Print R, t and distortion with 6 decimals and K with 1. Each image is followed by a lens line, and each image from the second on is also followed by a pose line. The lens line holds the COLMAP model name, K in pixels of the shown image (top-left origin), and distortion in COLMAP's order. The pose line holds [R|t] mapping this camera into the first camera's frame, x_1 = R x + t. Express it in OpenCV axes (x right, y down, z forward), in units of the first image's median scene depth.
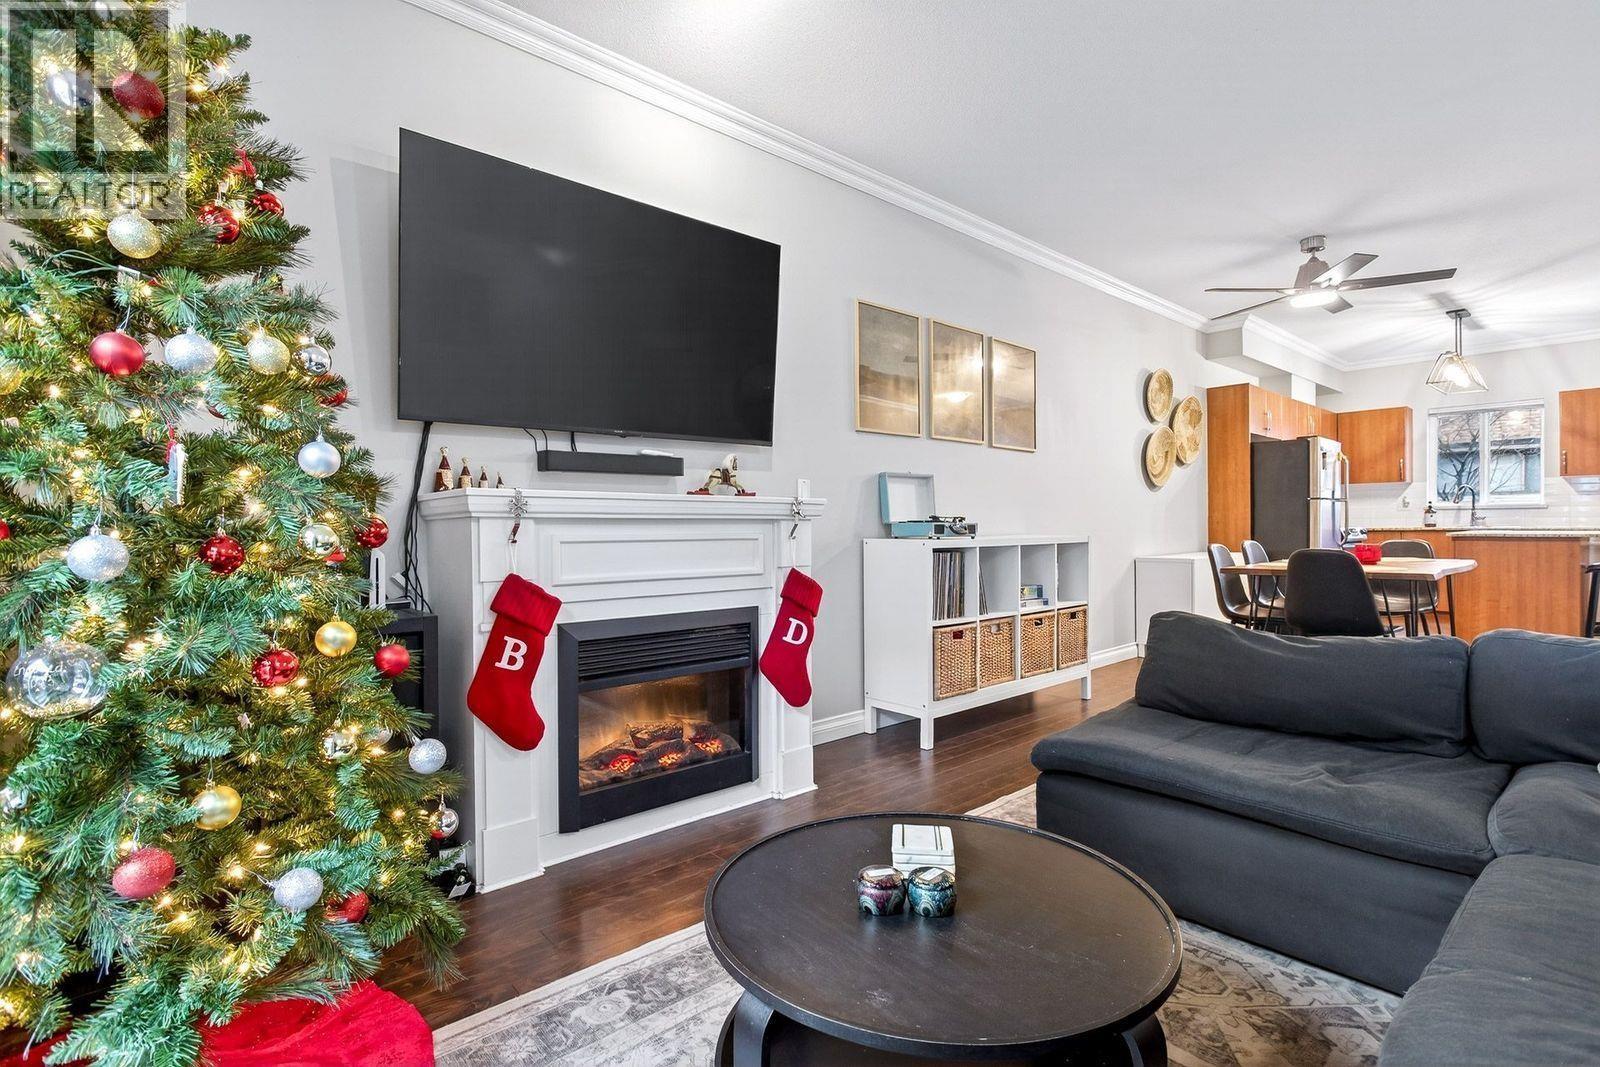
lens RADIAL K [[774.0, 0, 800.0], [0, 774.0, 533.5], [0, 0, 1]] dist [-0.056359, 0.027118]
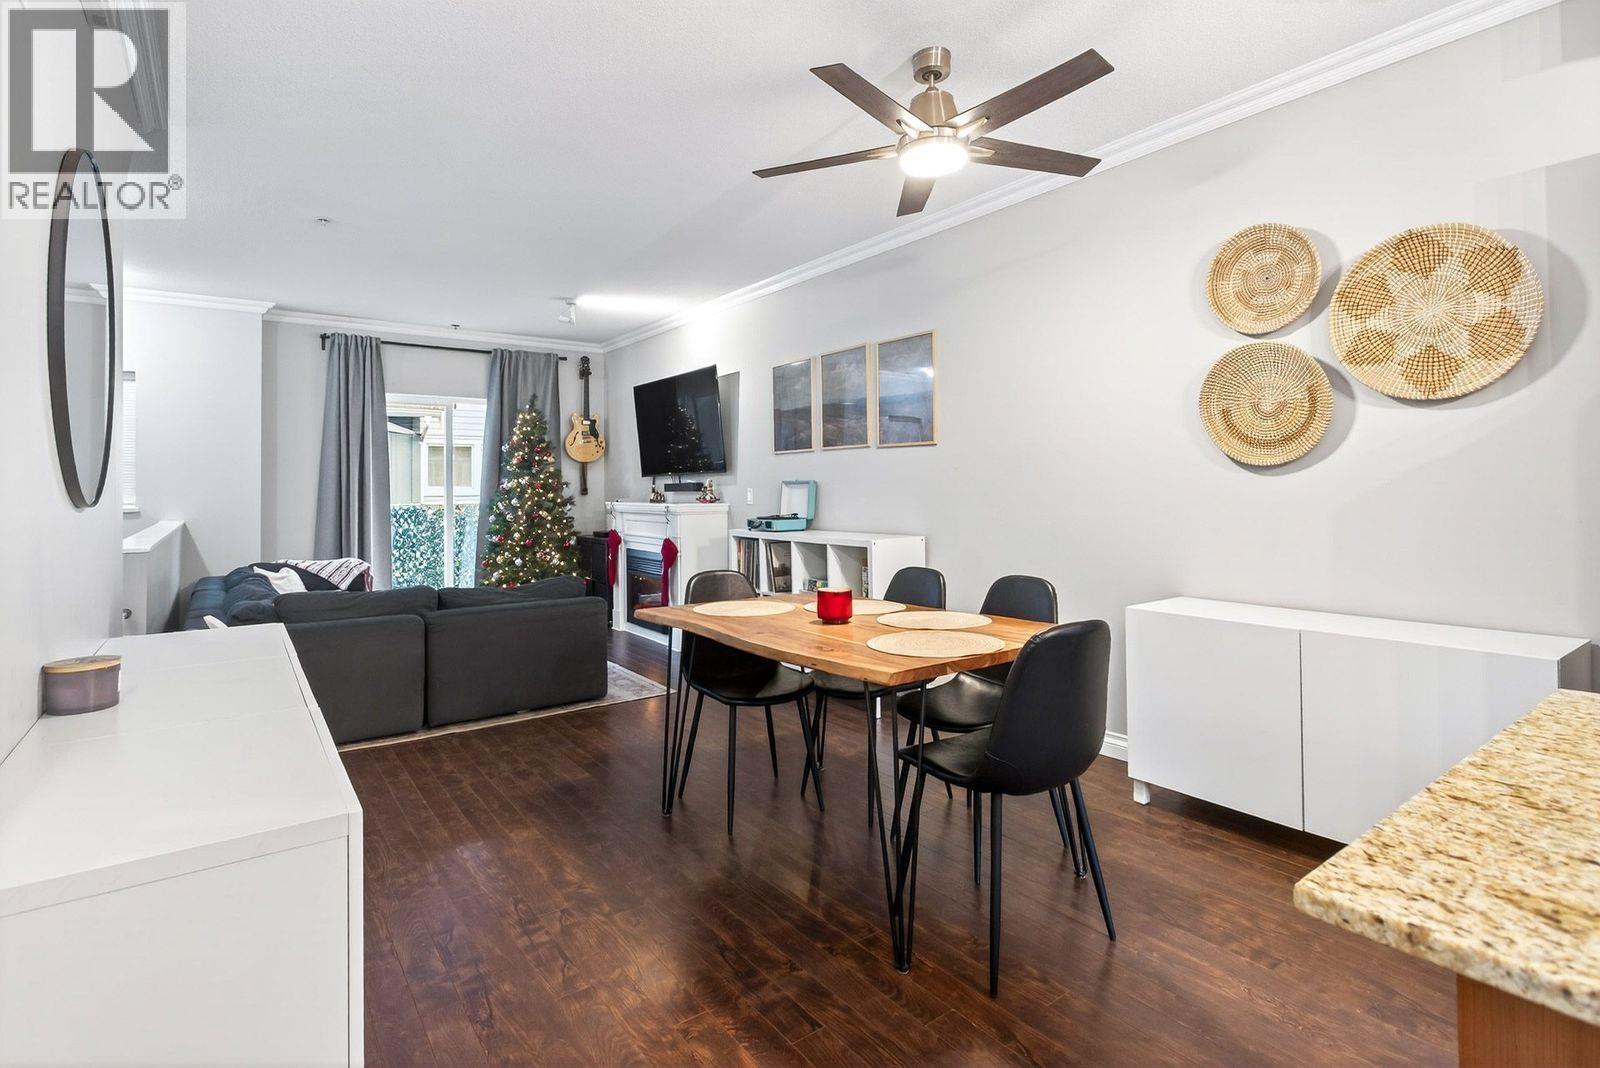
lens RADIAL K [[786.1, 0, 793.0], [0, 786.1, 466.9], [0, 0, 1]] dist [-0.000790, -0.000005]
pose [[-0.099681, -0.017108, -0.994872, 0.989415], [0.000233, 0.999852, -0.017217, -0.052728], [0.995019, -0.001948, -0.099663, 0.739024]]
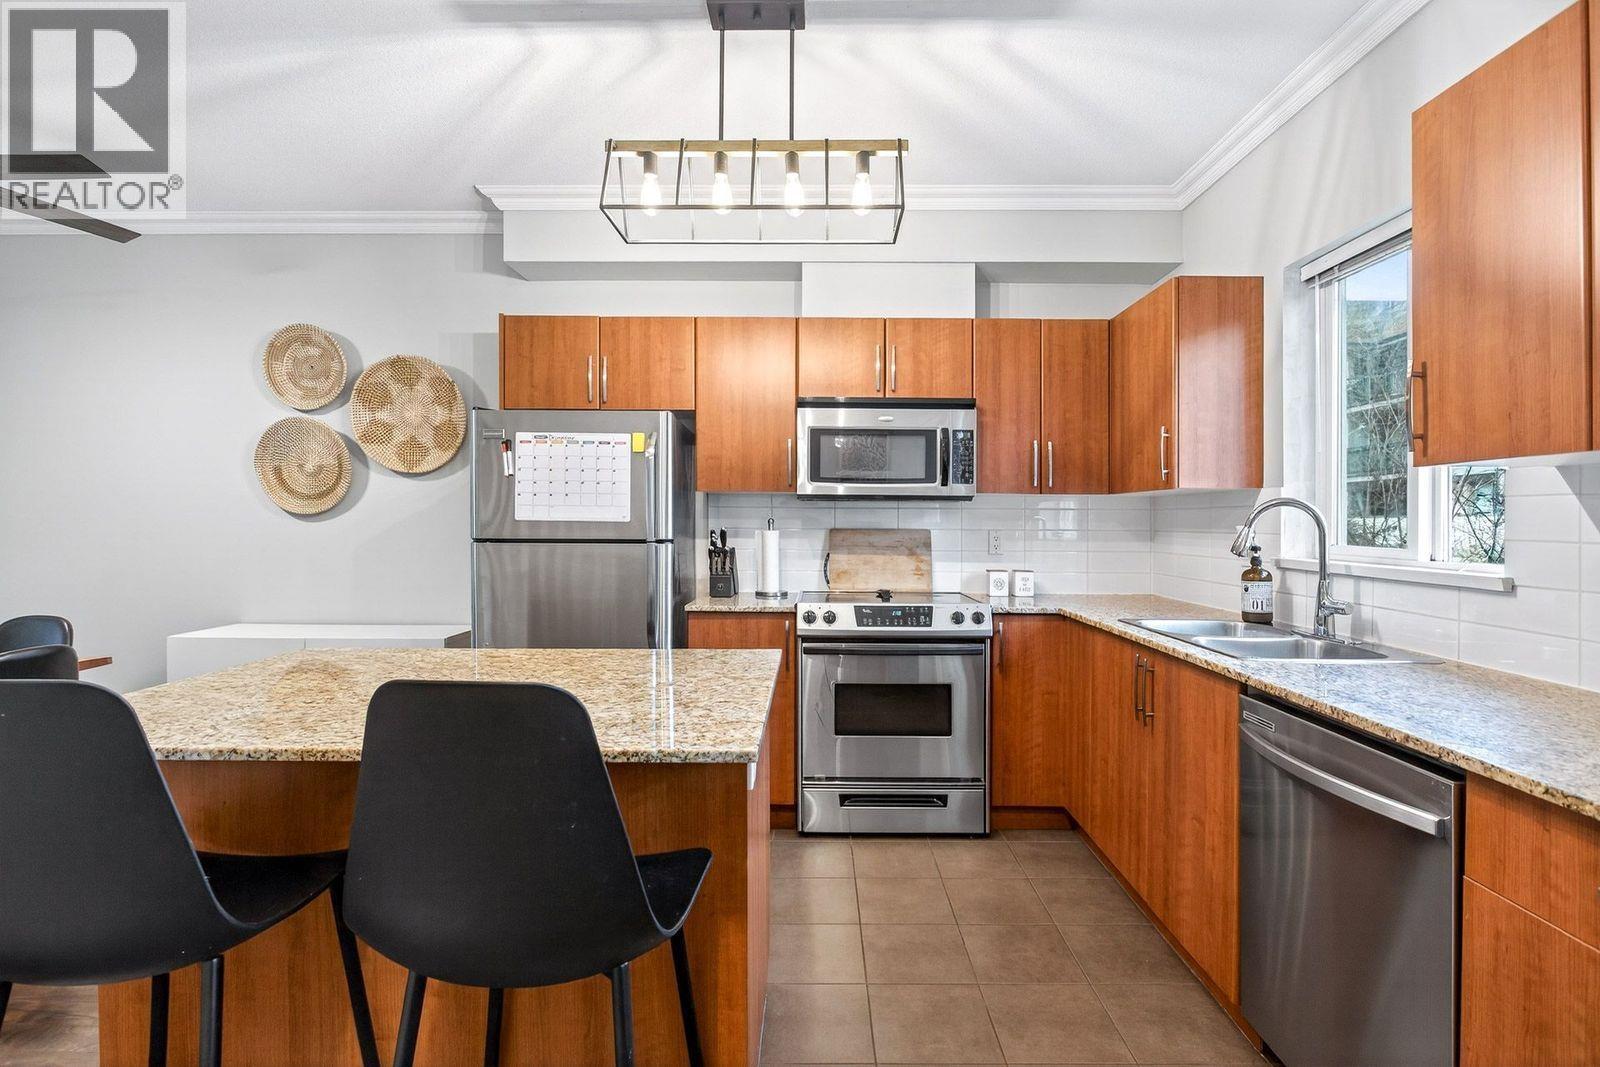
lens RADIAL K [[771.3, 0, 808.6], [0, 771.3, 508.5], [0, 0, 1]] dist [-0.004601, -0.000334]
pose [[0.746433, 0.001423, -0.665459, 1.207136], [-0.017341, 0.999700, -0.017312, -0.065206], [0.665235, 0.024462, 0.746234, 0.805595]]
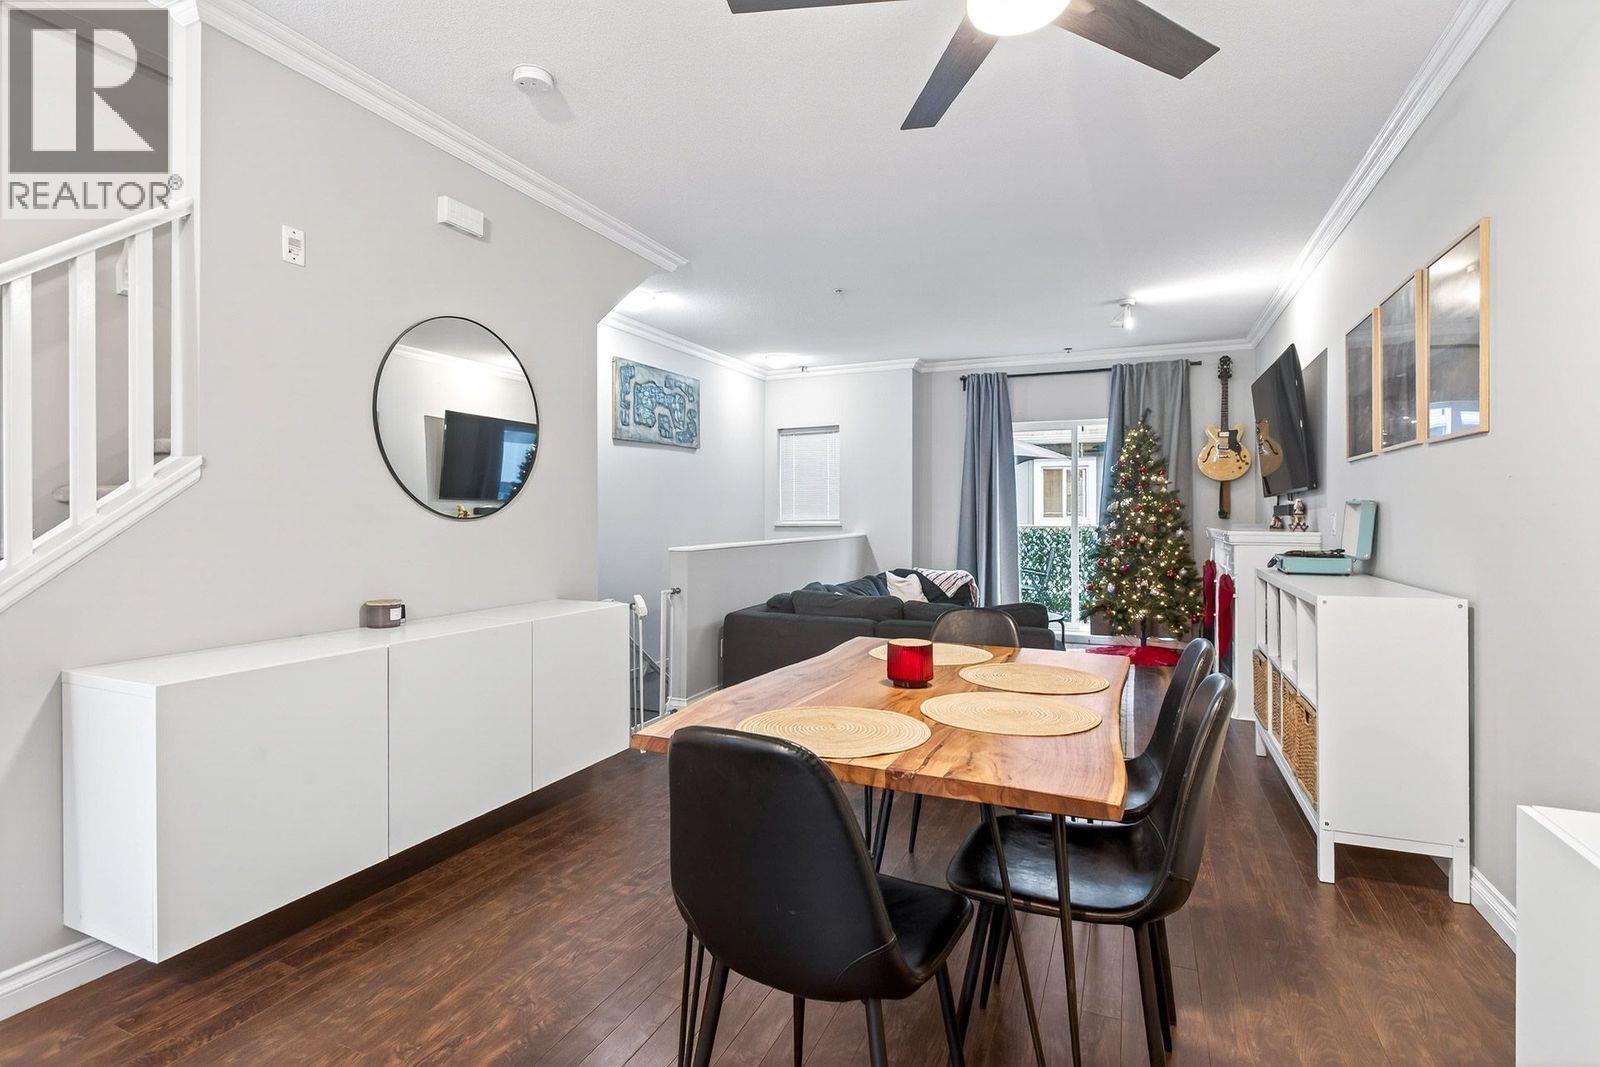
lens RADIAL K [[771.3, 0, 808.6], [0, 771.3, 508.5], [0, 0, 1]] dist [-0.004601, -0.000334]
pose [[-0.904057, 0.004114, -0.427392, 0.721205], [0.002239, 0.999986, 0.004890, -0.050297], [0.427406, 0.003464, -0.904053, 1.008762]]
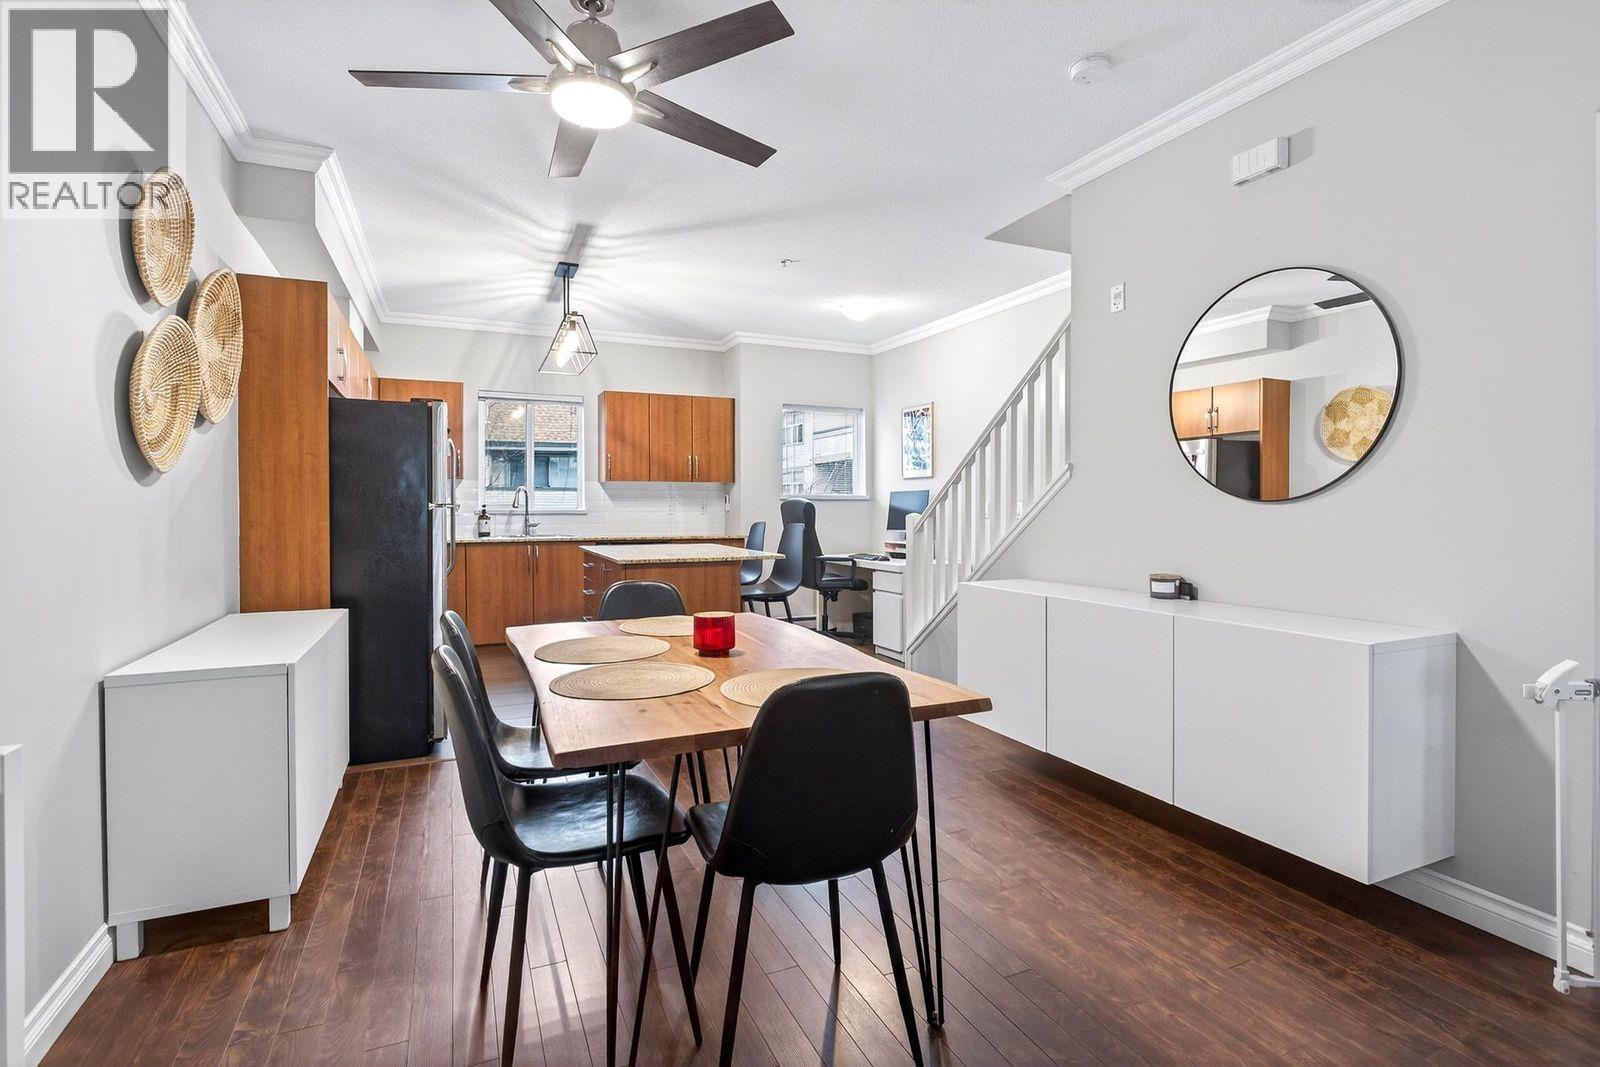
lens RADIAL K [[768.6, 0, 798.2], [0, 768.6, 520.3], [0, 0, 1]] dist [-0.004654, -0.001098]
pose [[0.297479, -0.008965, 0.954686, 0.191387], [0.009837, 0.999932, 0.006325, -0.036223], [-0.954678, 0.007510, 0.297547, 0.567146]]
